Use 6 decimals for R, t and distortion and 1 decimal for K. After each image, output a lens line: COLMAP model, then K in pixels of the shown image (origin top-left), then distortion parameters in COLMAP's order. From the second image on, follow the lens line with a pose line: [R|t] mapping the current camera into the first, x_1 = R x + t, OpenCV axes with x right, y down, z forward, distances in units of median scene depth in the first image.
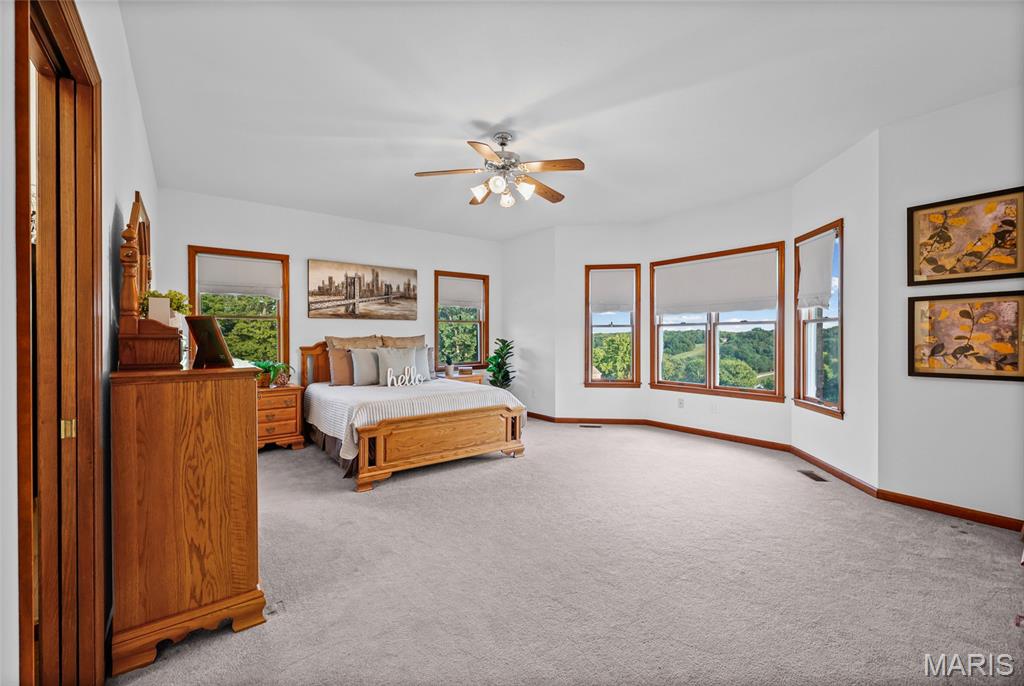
lens RADIAL K [[421.1, 0, 512.0], [0, 421.1, 343.0], [0, 0, 1]] dist [-0.001206, -0.000031]
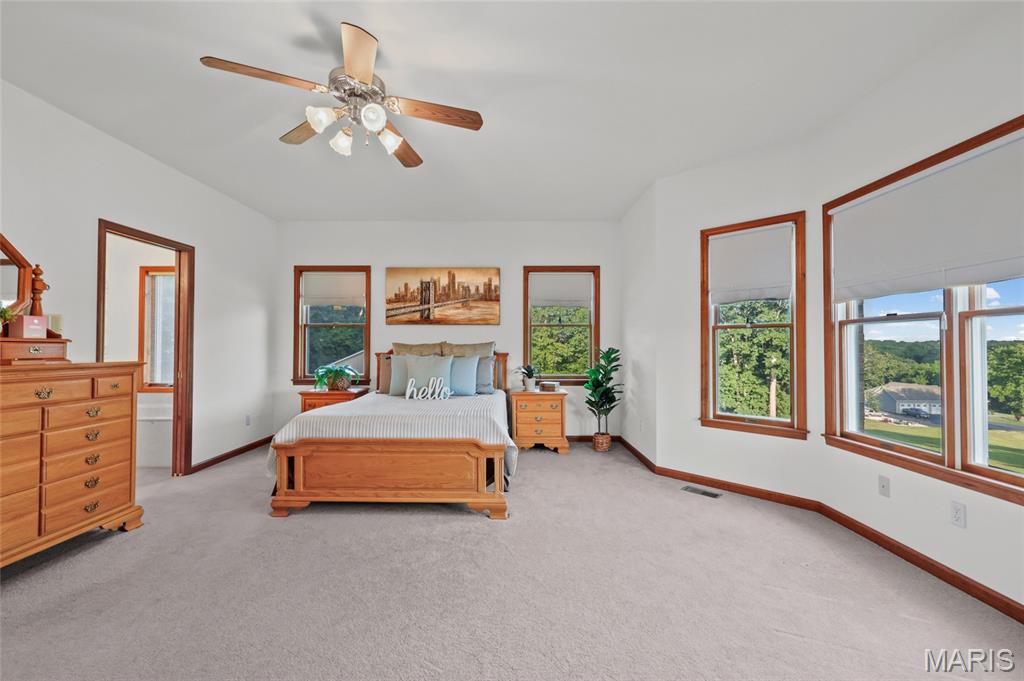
lens RADIAL K [[411.4, 0, 512.0], [0, 411.4, 340.5], [0, 0, 1]] dist [-0.003586, -0.000497]
pose [[0.789403, -0.001452, -0.613874, 0.350416], [-0.013882, 0.999699, -0.020216, -0.004962], [0.613718, 0.024480, 0.789145, 0.374202]]
